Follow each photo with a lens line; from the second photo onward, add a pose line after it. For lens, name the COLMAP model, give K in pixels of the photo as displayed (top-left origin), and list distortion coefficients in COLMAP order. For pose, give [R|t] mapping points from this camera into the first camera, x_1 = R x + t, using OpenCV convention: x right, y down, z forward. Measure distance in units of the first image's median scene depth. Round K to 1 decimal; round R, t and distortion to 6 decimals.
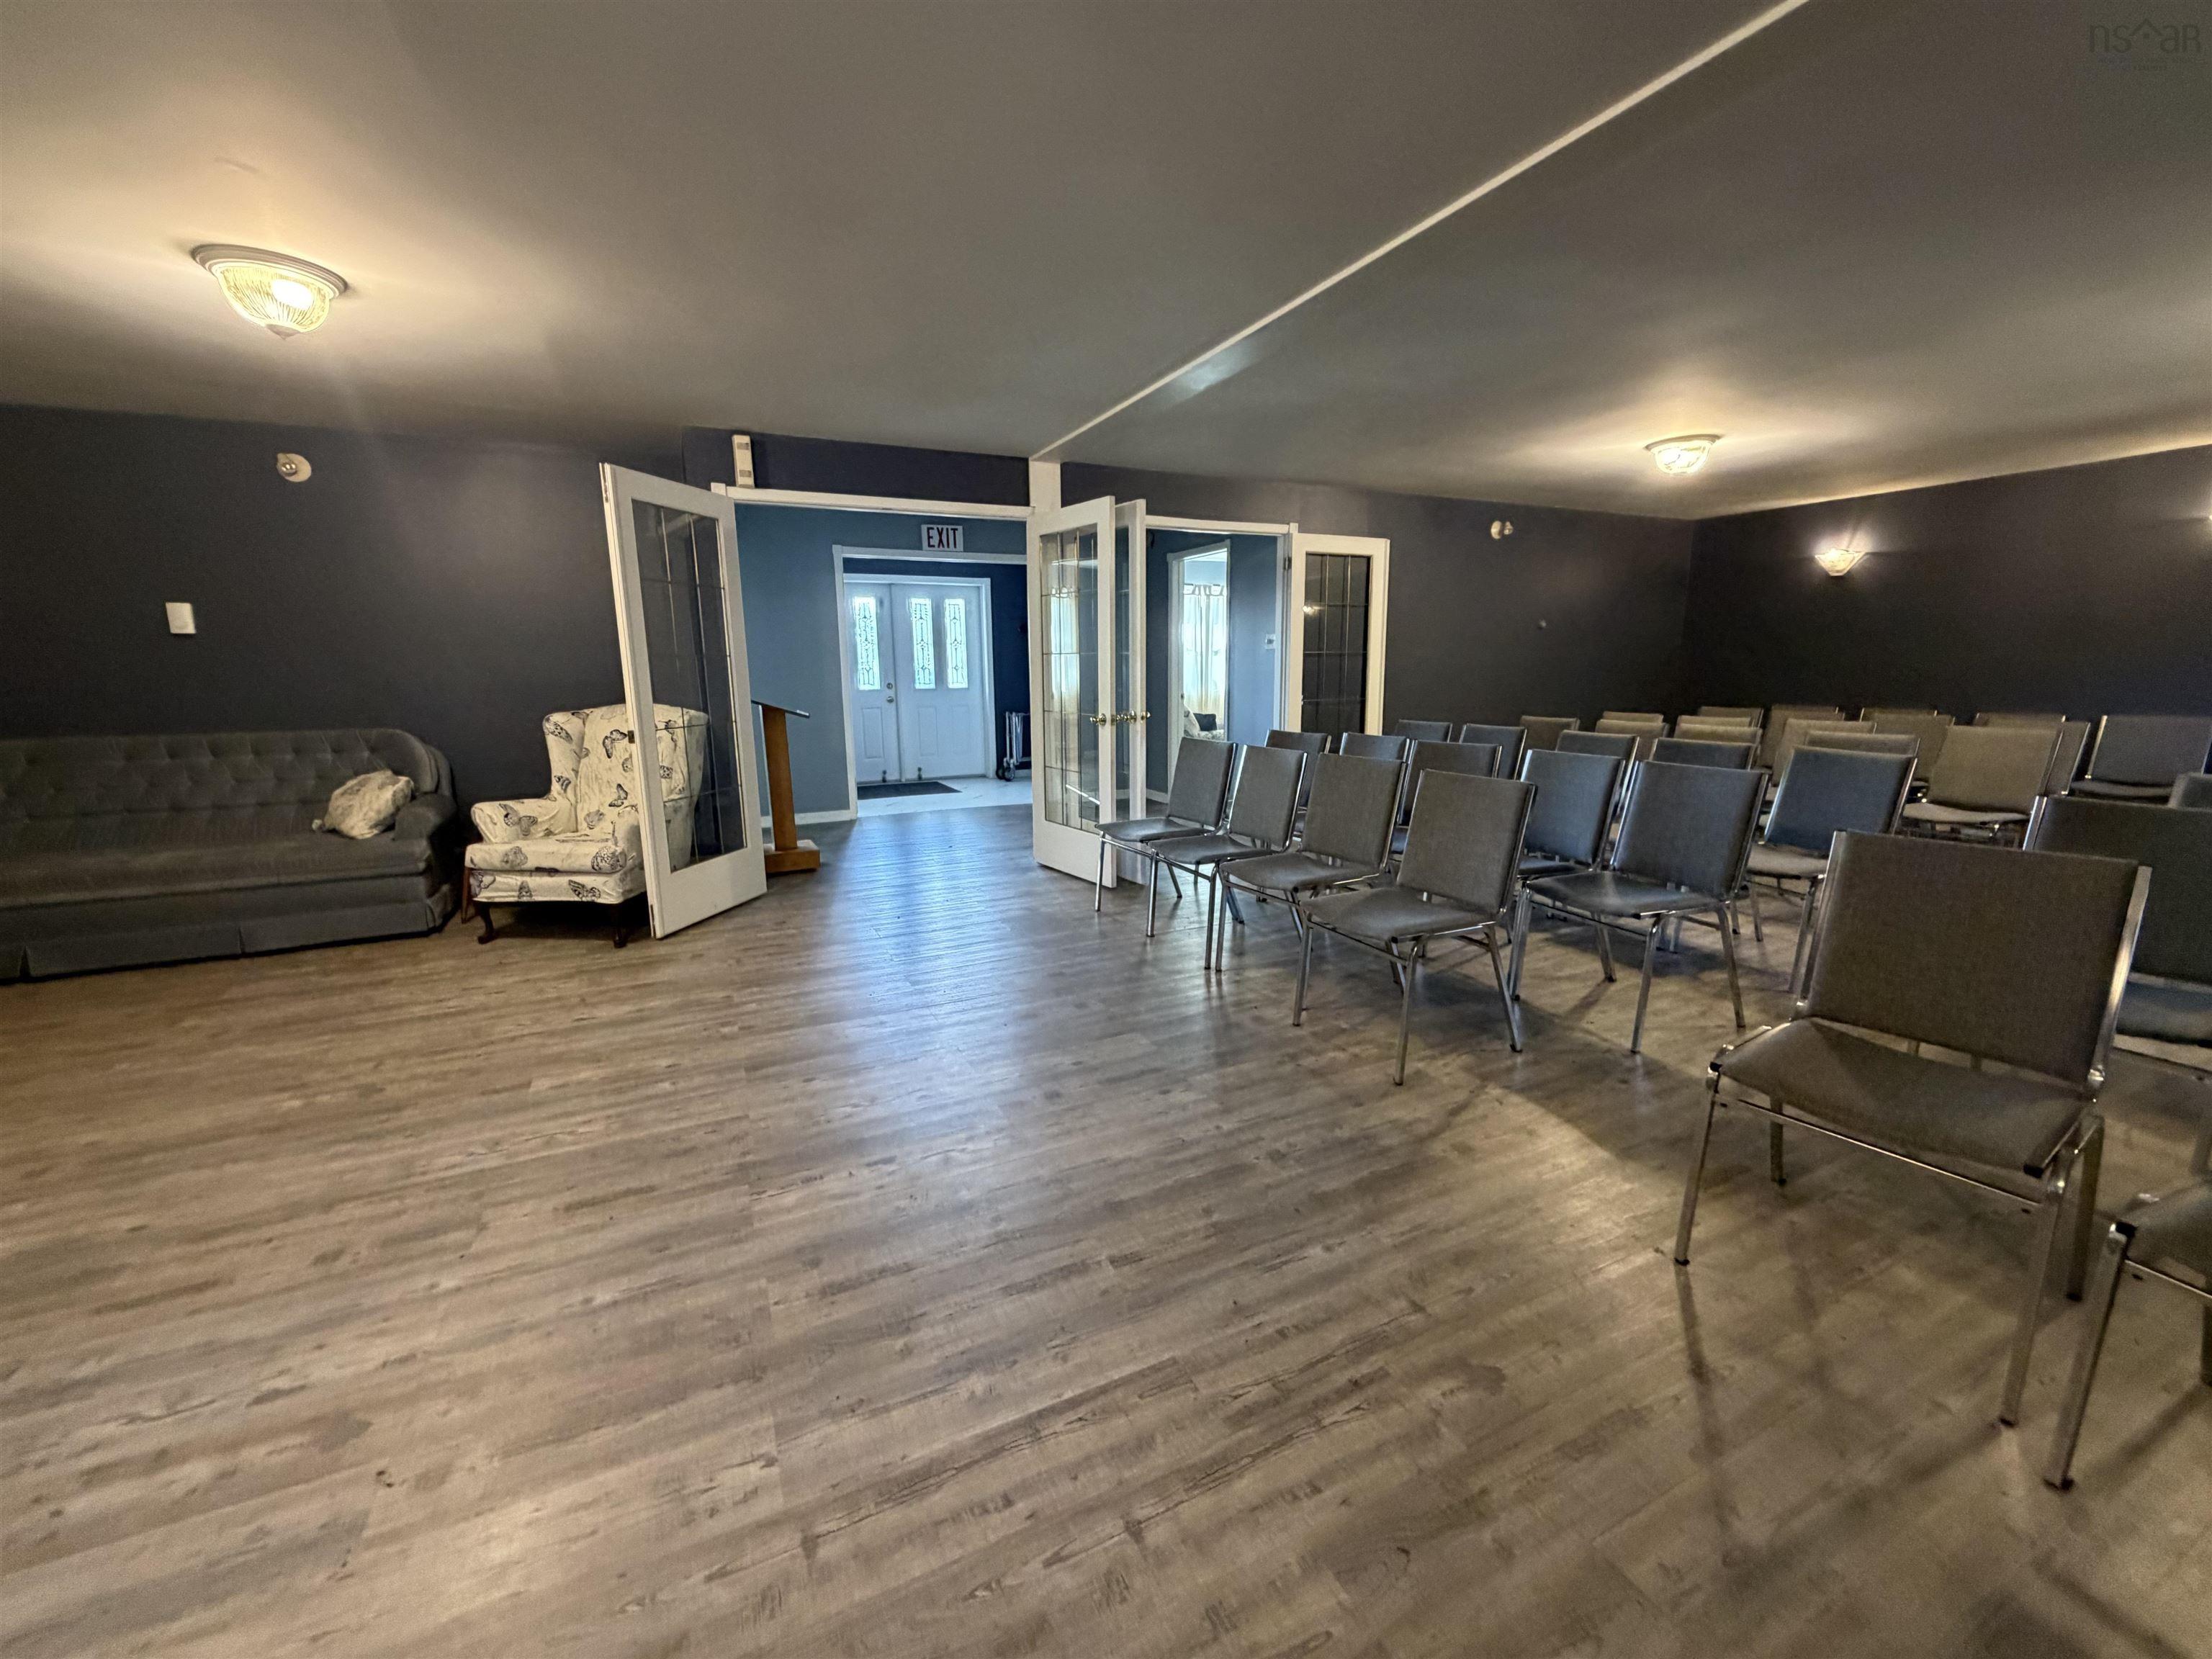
lens RADIAL K [[880.2, 0, 1100.1], [0, 880.2, 827.5], [0, 0, 1]] dist [-0.001072, -0.000292]
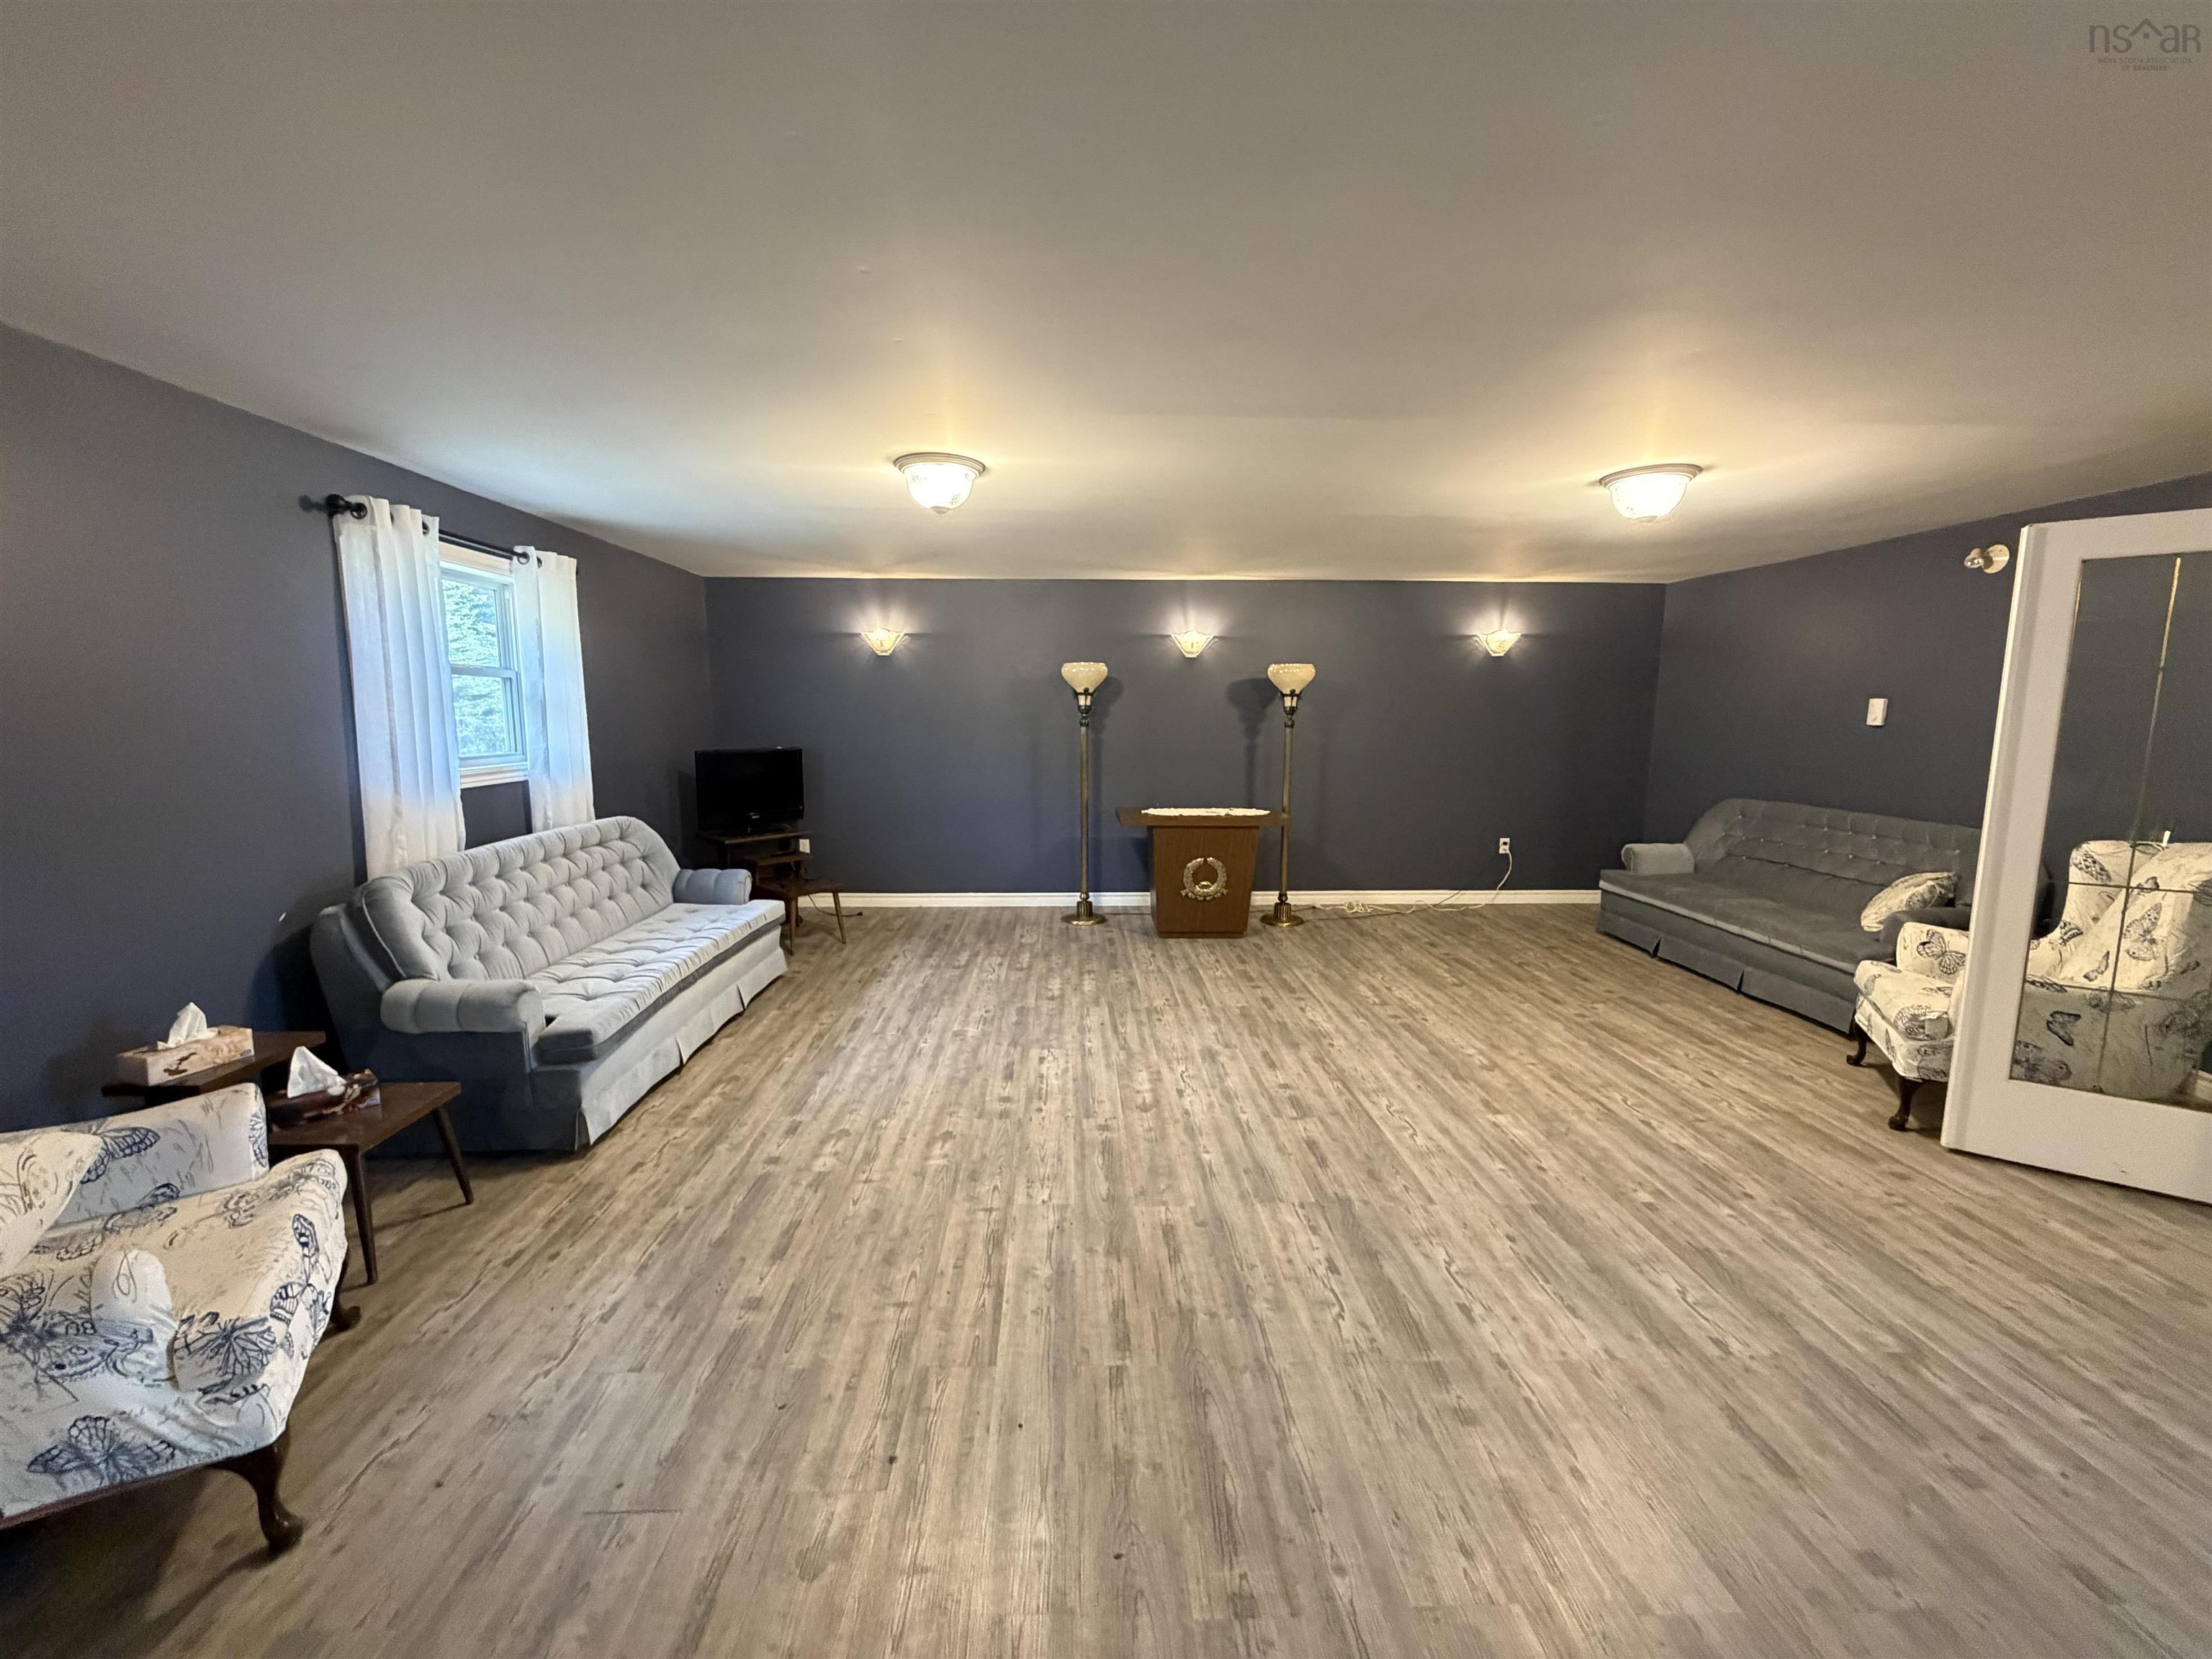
lens RADIAL K [[880.2, 0, 1100.1], [0, 880.2, 827.5], [0, 0, 1]] dist [-0.001072, -0.000292]
pose [[-0.394420, 0.130427, -0.909627, 0.680143], [-0.166353, 0.963387, 0.210267, -0.276875], [0.903747, 0.234253, -0.358282, 0.887386]]
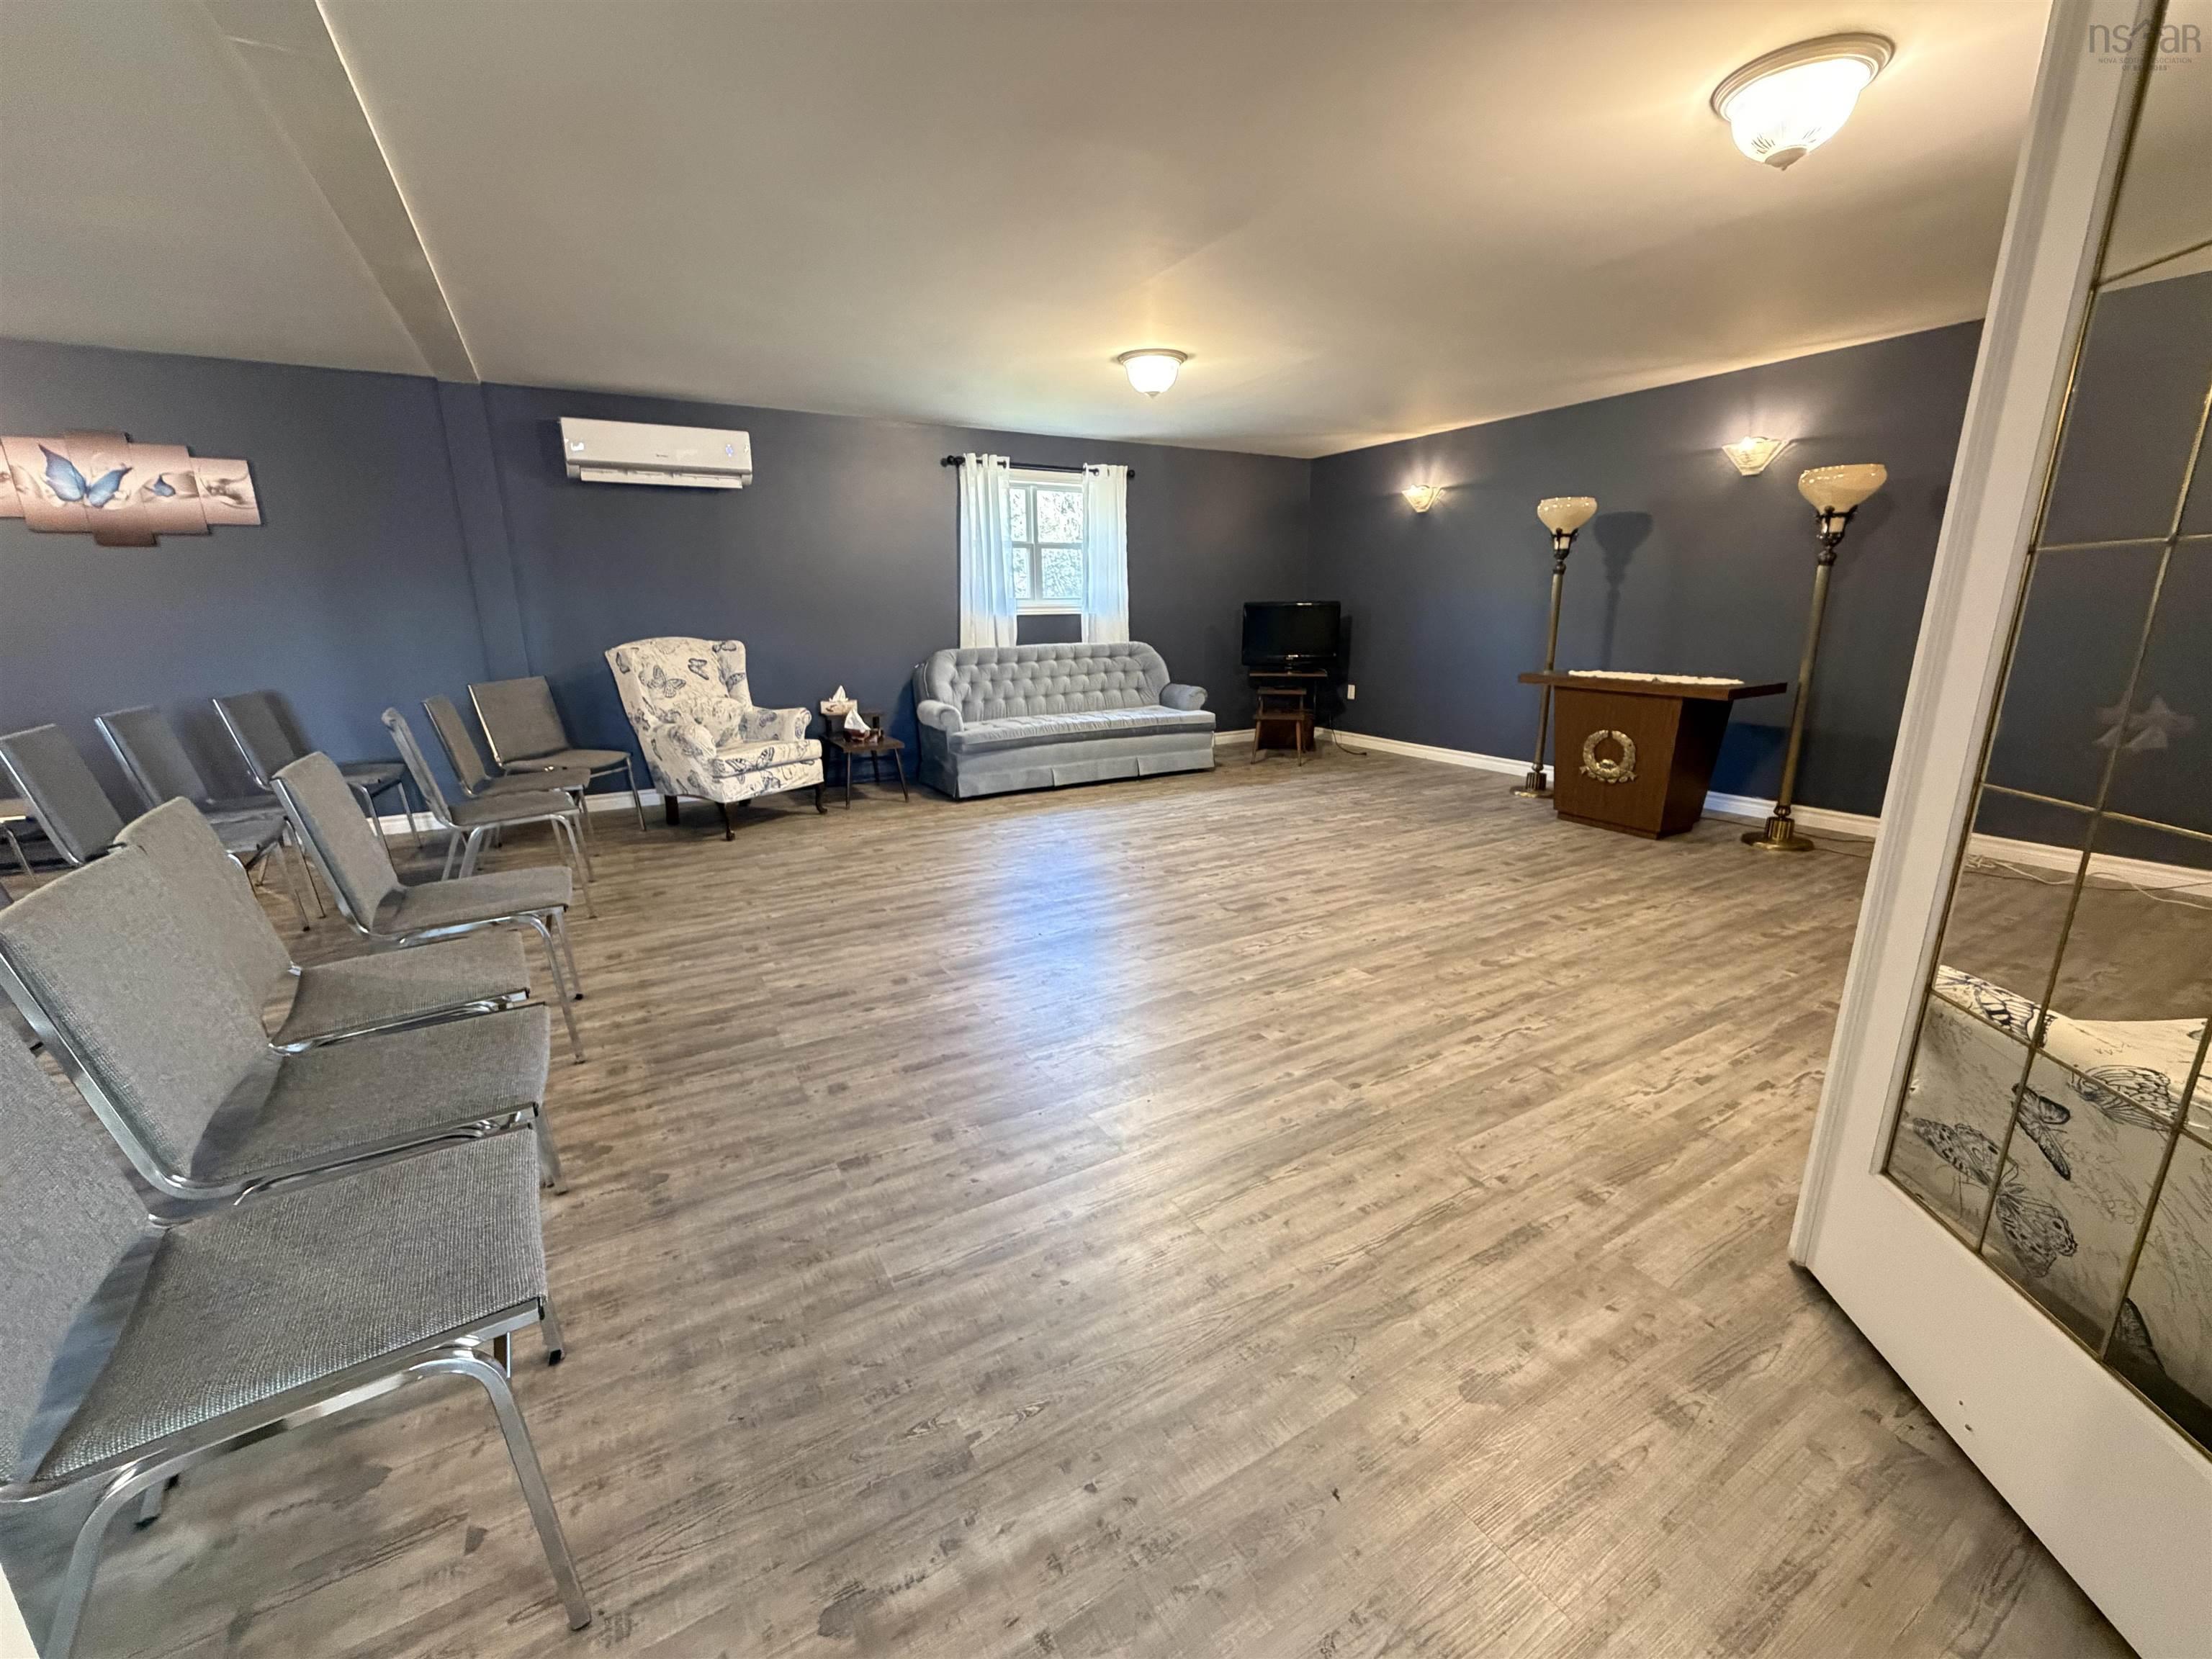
lens RADIAL K [[880.2, 0, 1100.1], [0, 880.2, 827.5], [0, 0, 1]] dist [-0.001072, -0.000292]
pose [[-0.996511, 0.038561, -0.074018, -0.242171], [0.003950, 0.907661, 0.419686, -0.372281], [0.083366, 0.417929, -0.904646, 2.020107]]
